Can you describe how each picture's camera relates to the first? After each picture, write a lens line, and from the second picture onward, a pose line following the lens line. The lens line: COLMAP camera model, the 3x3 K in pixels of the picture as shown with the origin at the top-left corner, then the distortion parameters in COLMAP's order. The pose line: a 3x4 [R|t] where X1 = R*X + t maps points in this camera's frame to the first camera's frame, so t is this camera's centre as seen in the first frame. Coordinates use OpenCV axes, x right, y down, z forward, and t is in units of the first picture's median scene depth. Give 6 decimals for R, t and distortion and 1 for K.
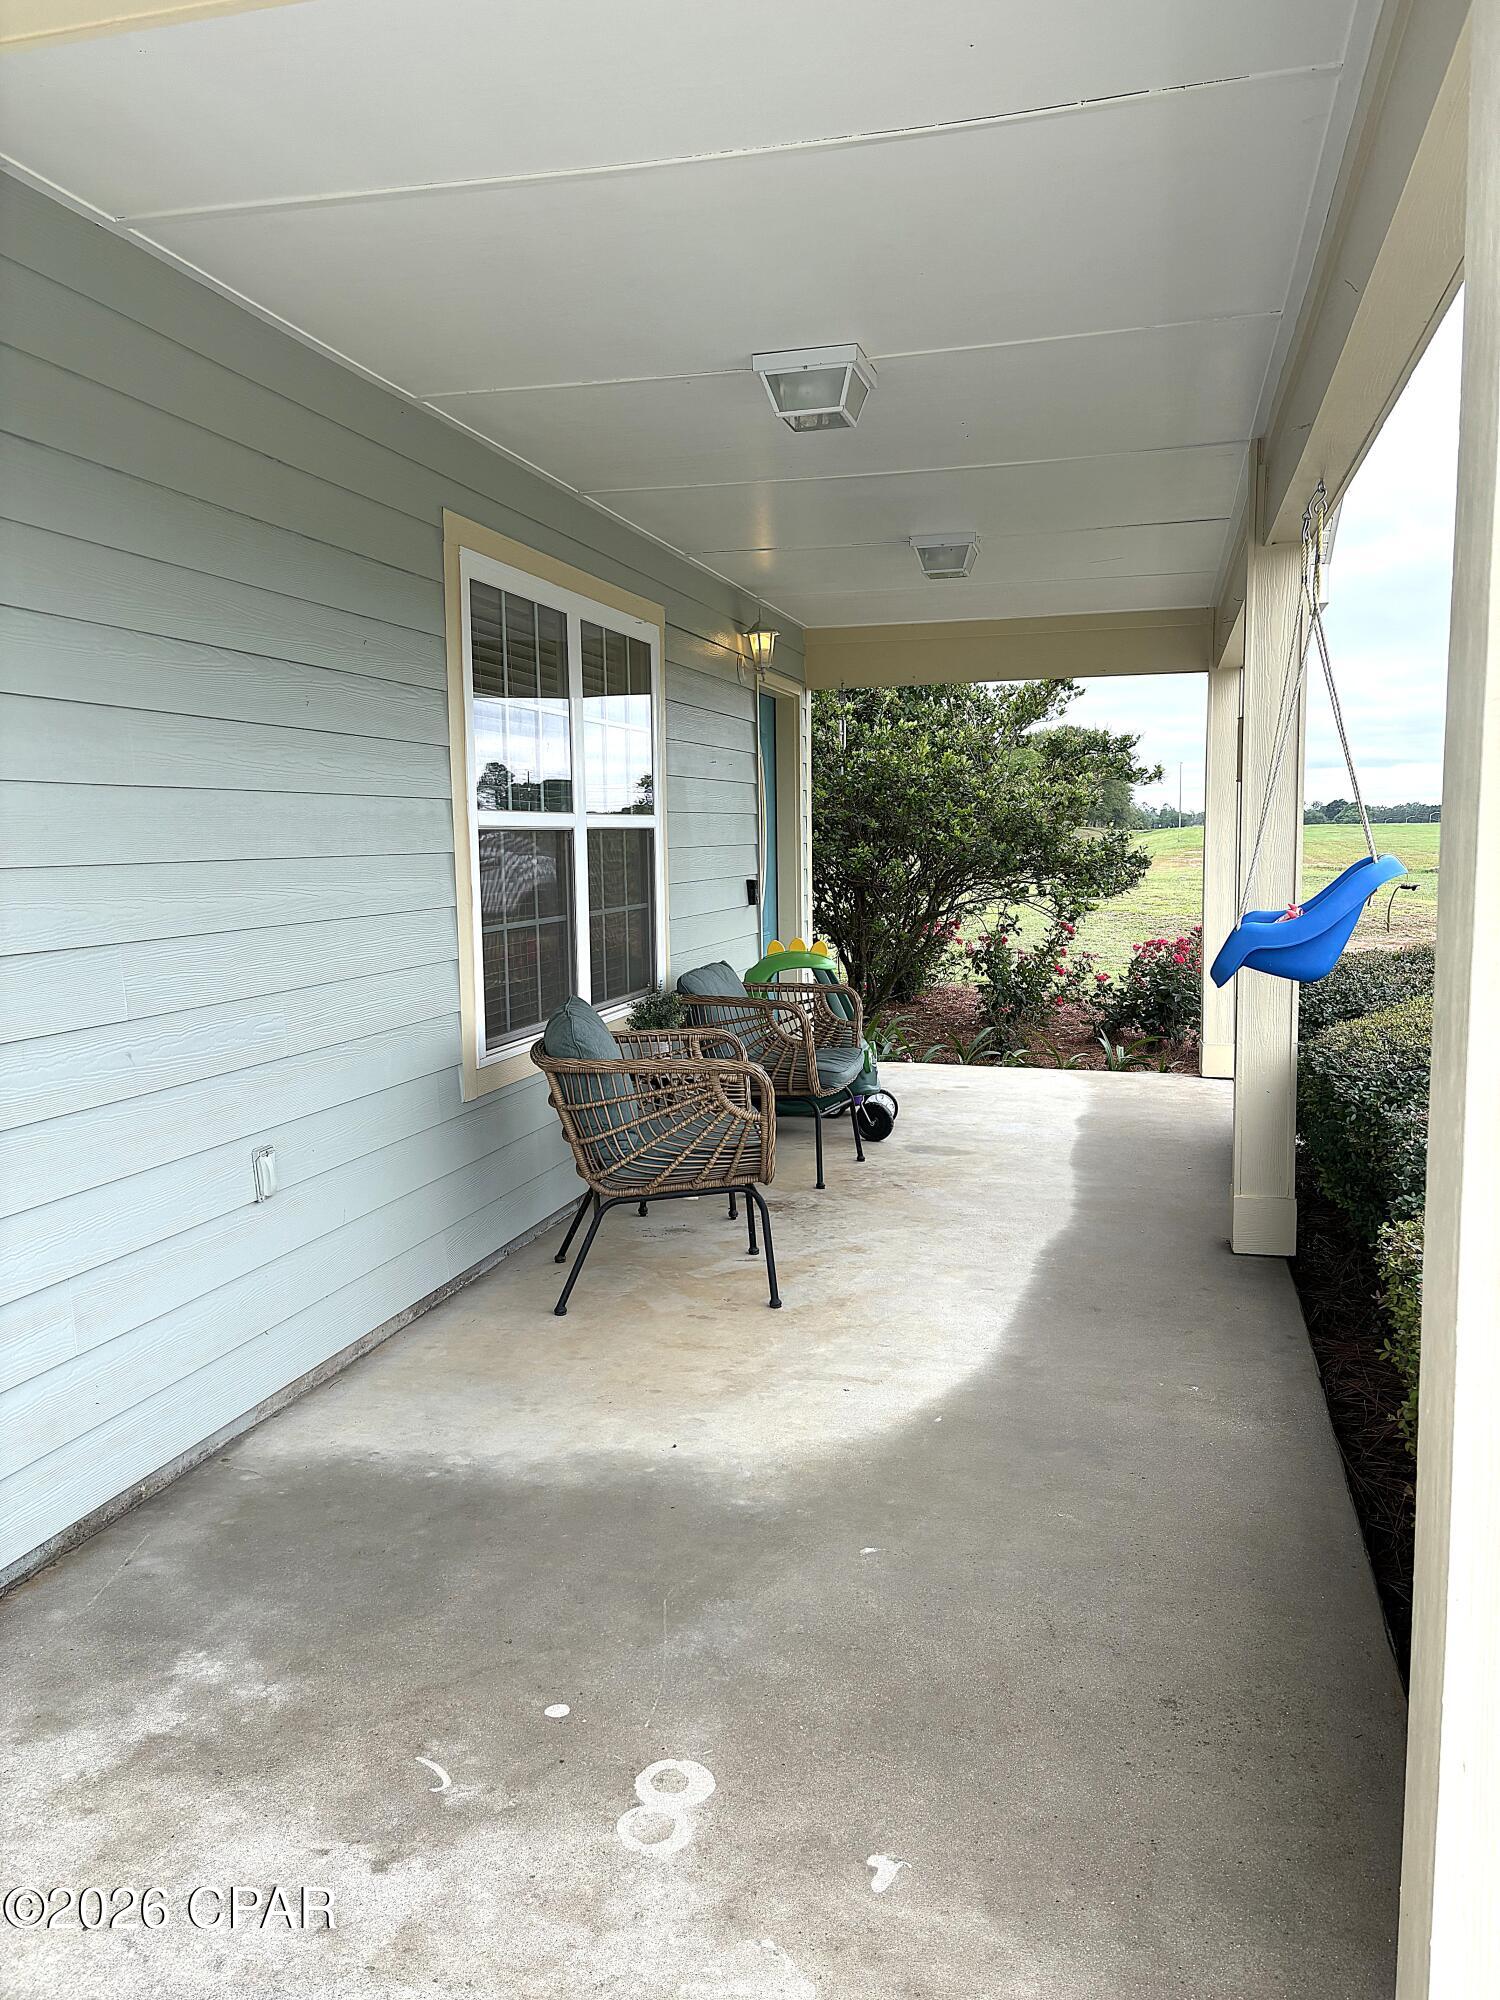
lens RADIAL K [[1443.3, 0, 749.5], [0, 1443.3, 1003.3], [0, 0, 1]] dist [0.028467, -0.046545]
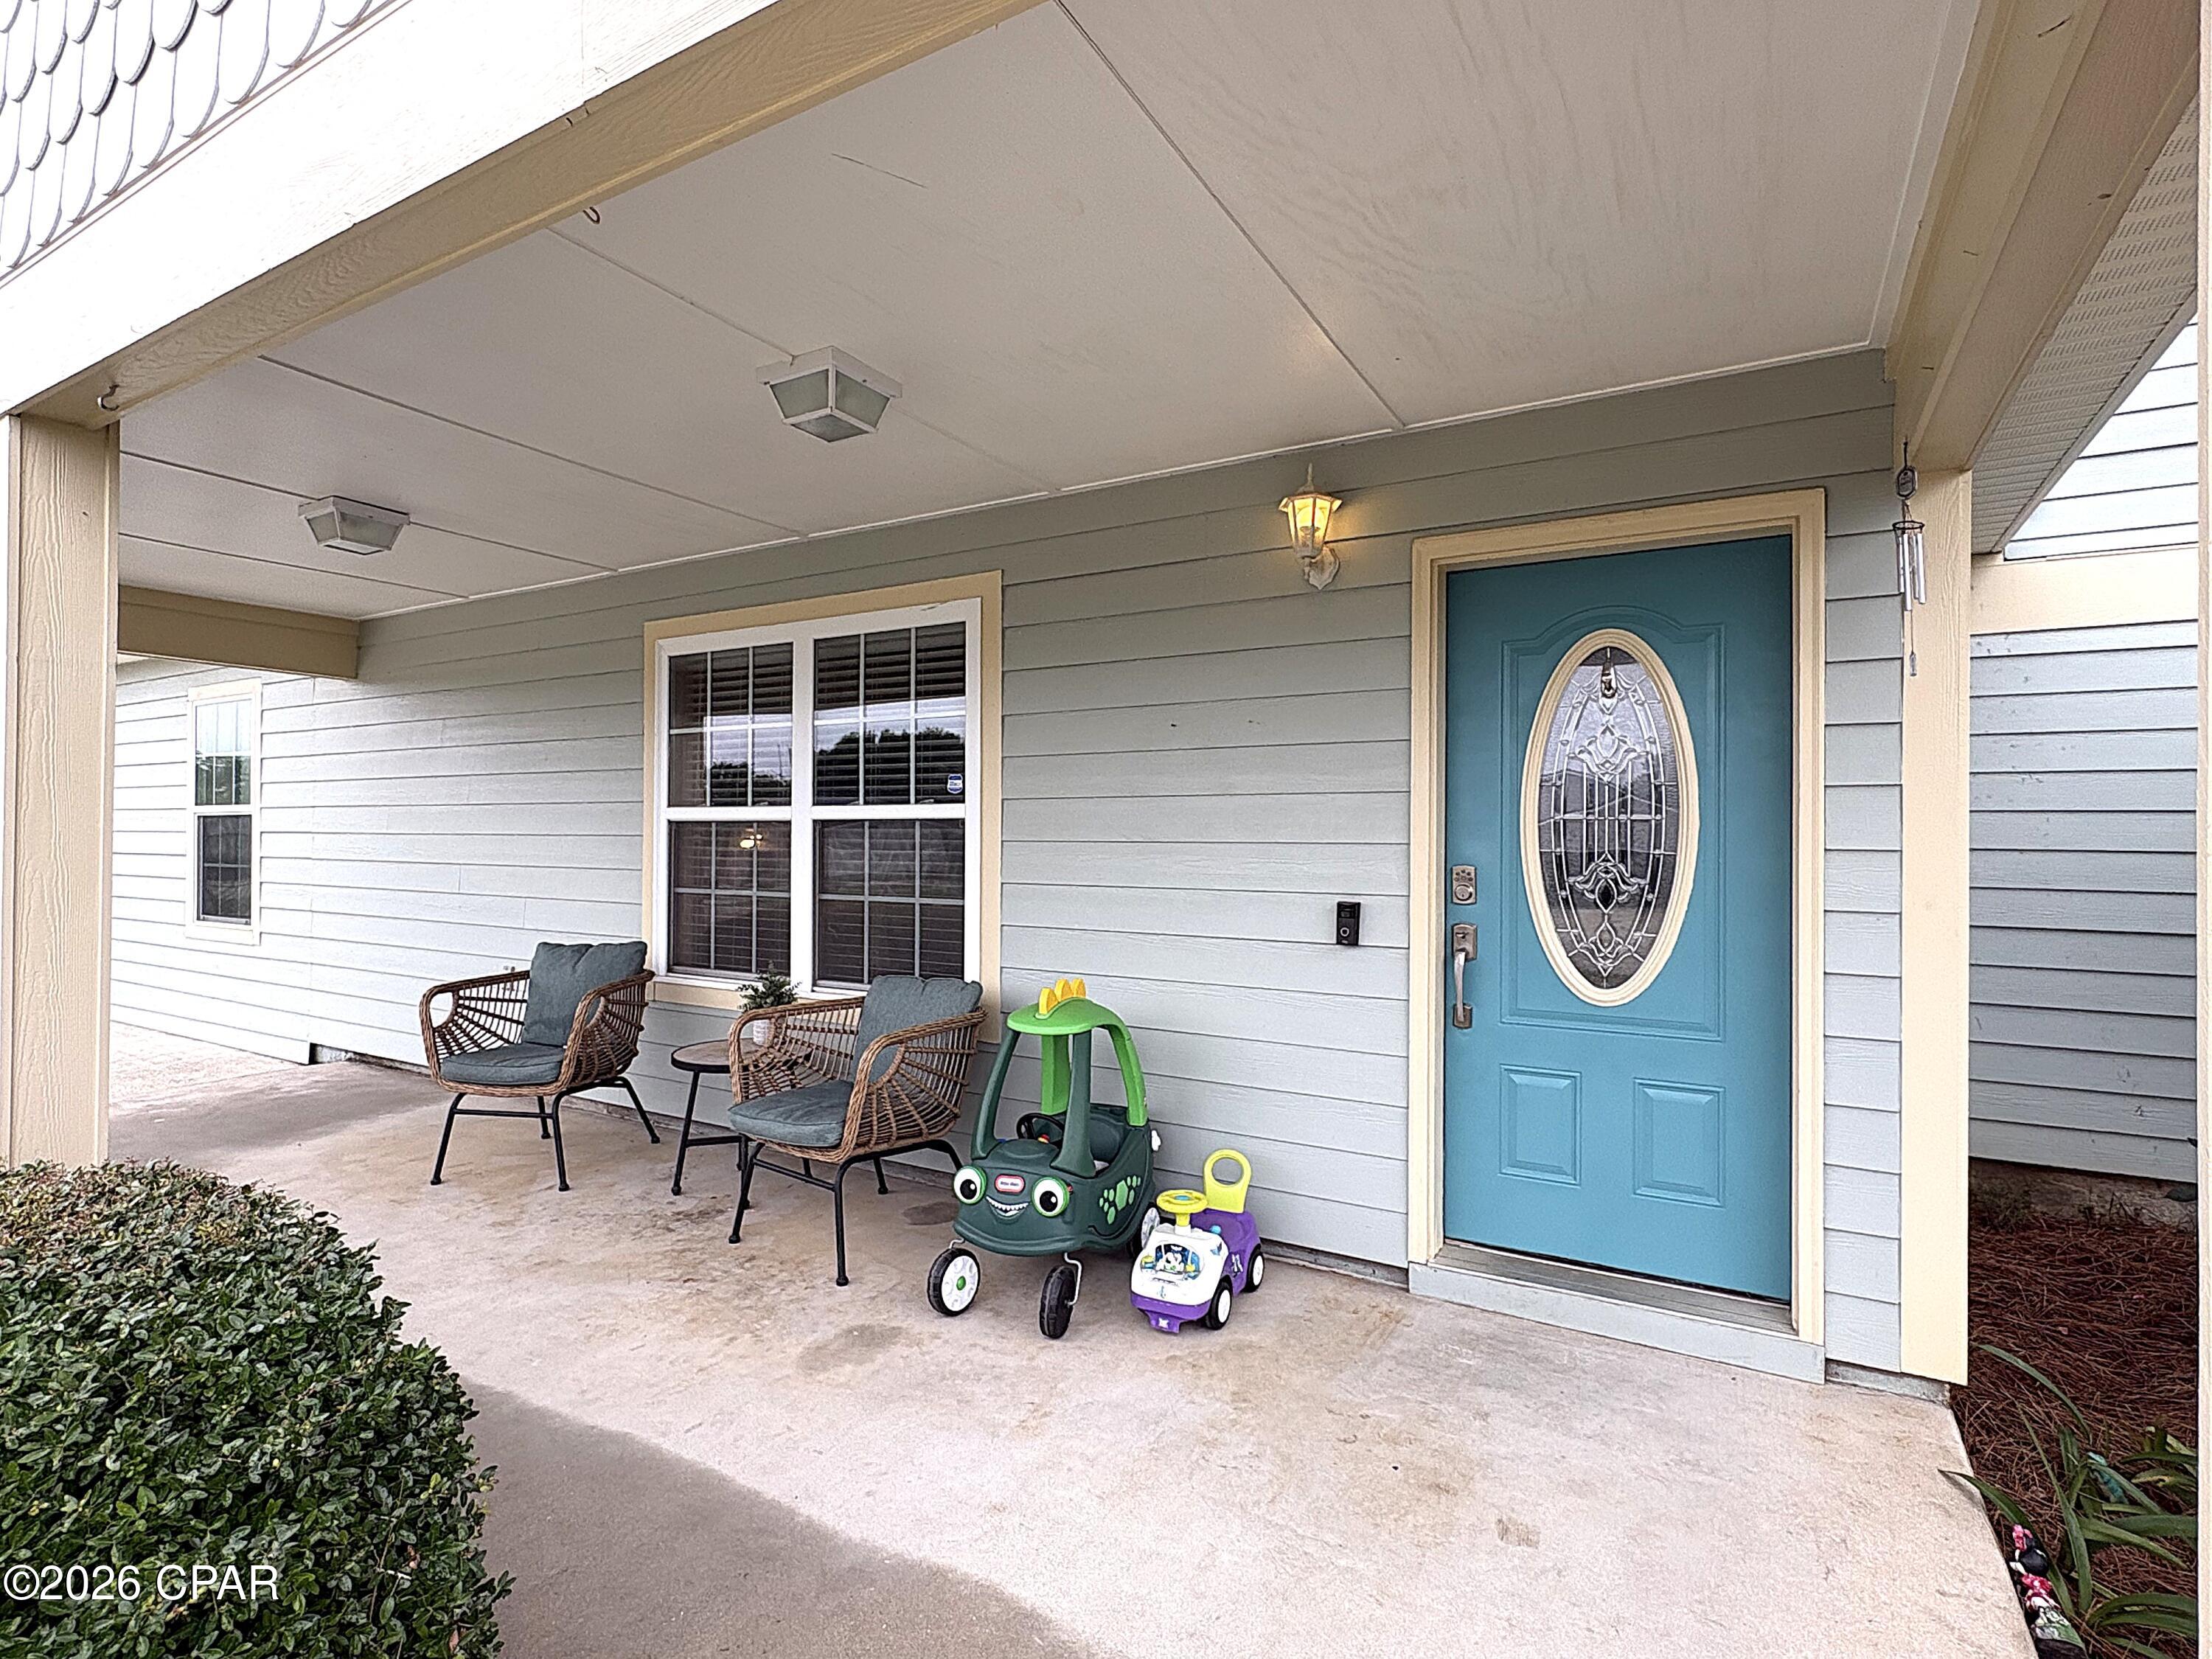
lens RADIAL K [[1110.3, 0, 1095.2], [0, 1110.3, 816.1], [0, 0, 1]] dist [0.002142, 0.000459]
pose [[-0.260924, -0.003266, -0.965354, 0.694783], [-0.113938, 0.993109, 0.027436, -0.179908], [0.958612, 0.117150, -0.259498, 1.497036]]
